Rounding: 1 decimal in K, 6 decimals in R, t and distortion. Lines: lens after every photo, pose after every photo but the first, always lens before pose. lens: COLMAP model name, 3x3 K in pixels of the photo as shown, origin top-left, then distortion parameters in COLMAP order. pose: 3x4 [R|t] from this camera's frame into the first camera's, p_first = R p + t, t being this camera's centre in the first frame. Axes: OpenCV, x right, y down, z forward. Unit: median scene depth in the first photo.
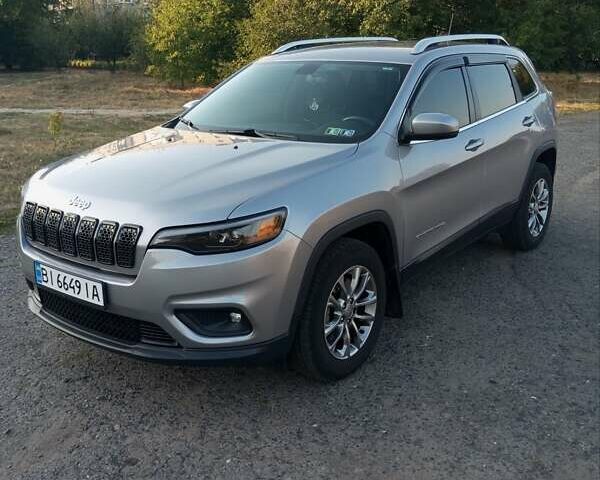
lens RADIAL K [[658.9, 0, 301.7], [0, 658.9, 226.4], [0, 0, 1]] dist [0.106109, -0.239943]
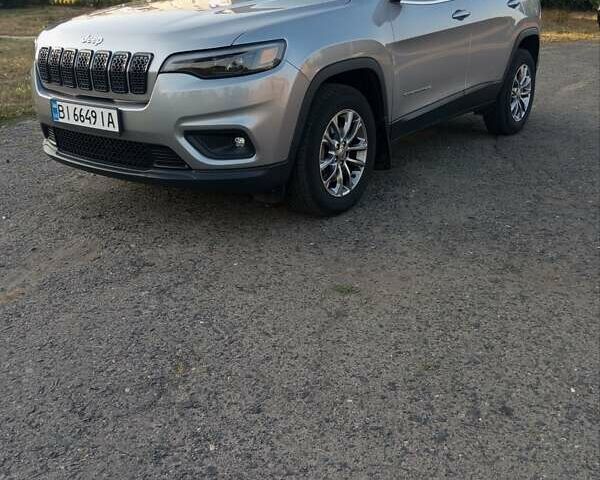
lens RADIAL K [[658.9, 0, 301.7], [0, 658.9, 226.4], [0, 0, 1]] dist [0.106109, -0.239943]
pose [[0.999845, -0.001892, 0.017497, -0.014438], [0.000535, 0.997011, 0.077264, 0.170196], [-0.017591, -0.077242, 0.996857, -0.096232]]
